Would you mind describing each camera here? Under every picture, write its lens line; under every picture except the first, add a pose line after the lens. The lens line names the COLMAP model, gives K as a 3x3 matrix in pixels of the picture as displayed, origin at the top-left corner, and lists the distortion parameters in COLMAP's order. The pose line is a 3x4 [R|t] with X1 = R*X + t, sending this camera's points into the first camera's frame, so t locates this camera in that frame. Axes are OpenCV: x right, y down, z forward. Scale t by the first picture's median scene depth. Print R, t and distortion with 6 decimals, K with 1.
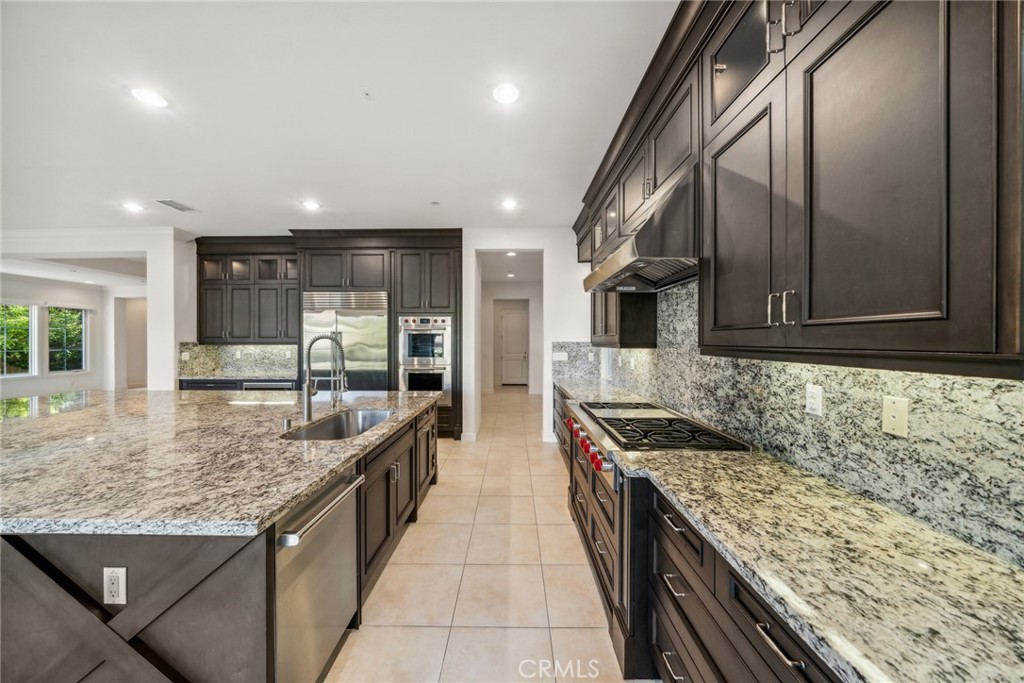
lens RADIAL K [[351.8, 0, 509.9], [0, 351.8, 341.1], [0, 0, 1]] dist [-0.005121, 0.000569]
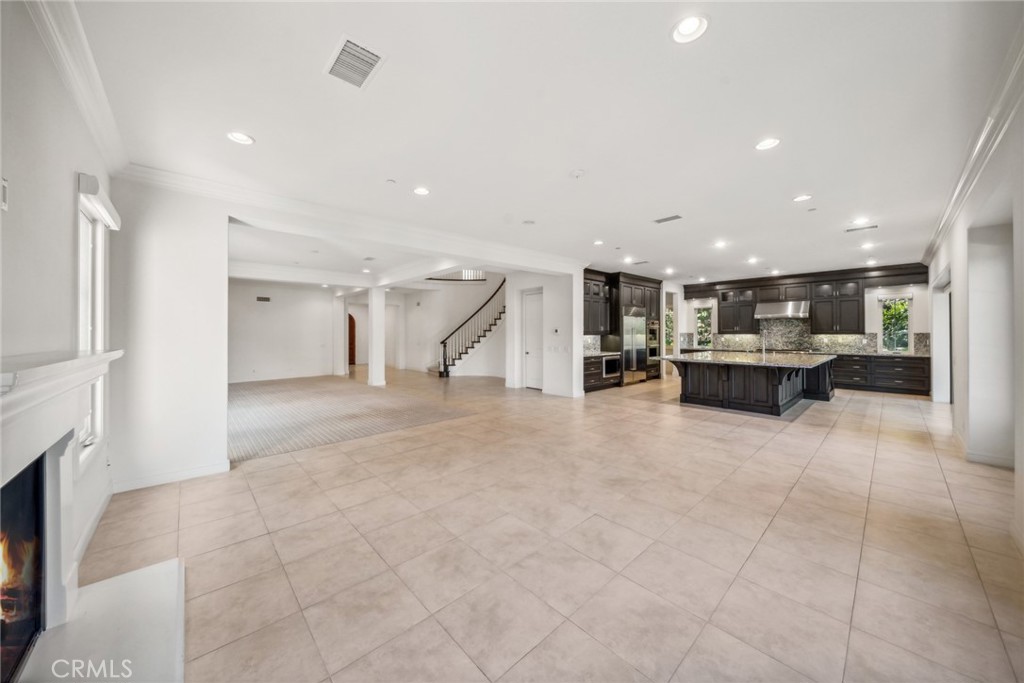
lens RADIAL K [[351.8, 0, 514.3], [0, 351.8, 332.1], [0, 0, 1]] dist [-0.005121, 0.000569]
pose [[0.725230, -0.000992, 0.688506, -4.551936], [0.004119, 0.999987, -0.002897, -0.001913], [-0.688494, 0.004937, 0.725225, 0.110018]]
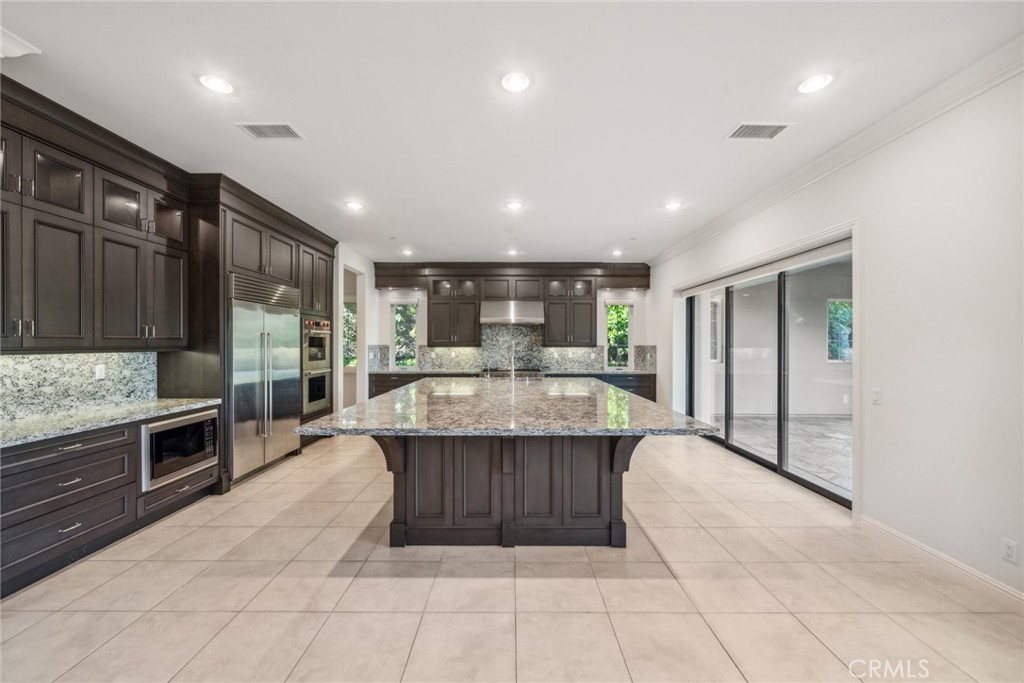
lens RADIAL K [[392.2, 0, 509.0], [0, 392.2, 346.3], [0, 0, 1]] dist [-0.002040, 0.000024]
pose [[-0.001628, -0.006100, 0.999980, -2.704354], [0.001564, 0.999980, 0.006103, -0.001850], [-0.999997, 0.001574, -0.001619, 0.923404]]
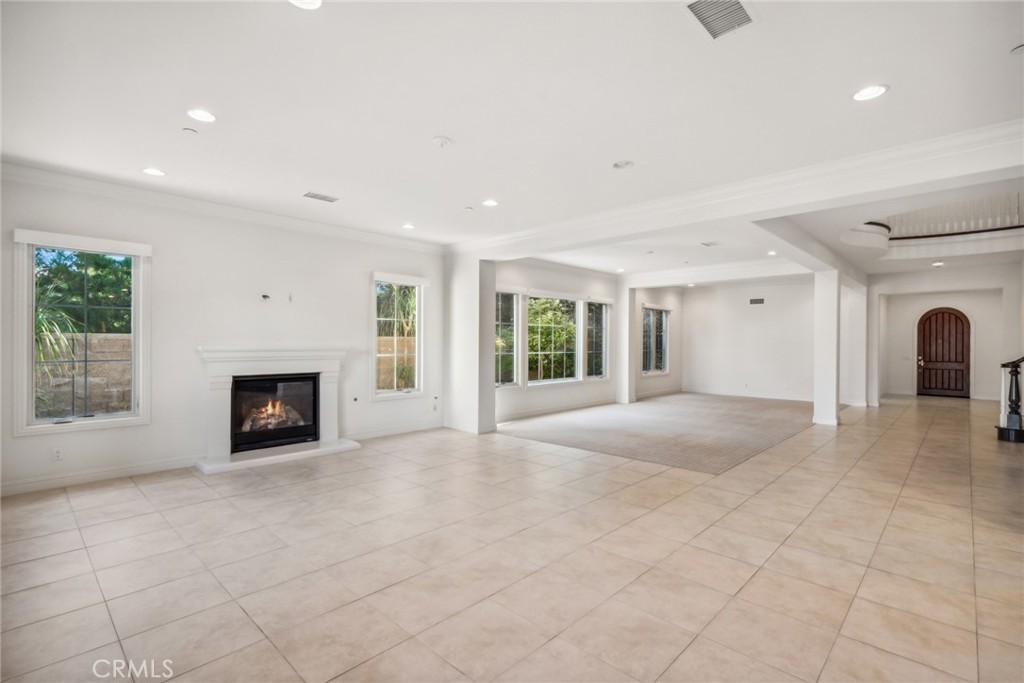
lens RADIAL K [[478.1, 0, 508.2], [0, 478.1, 338.9], [0, 0, 1]] dist [0.001561, 0.000439]
pose [[0.731476, 0.002272, -0.681863, -2.281905], [-0.007727, 0.999958, -0.004957, 0.003845], [0.681823, 0.008895, 0.731463, -0.011847]]
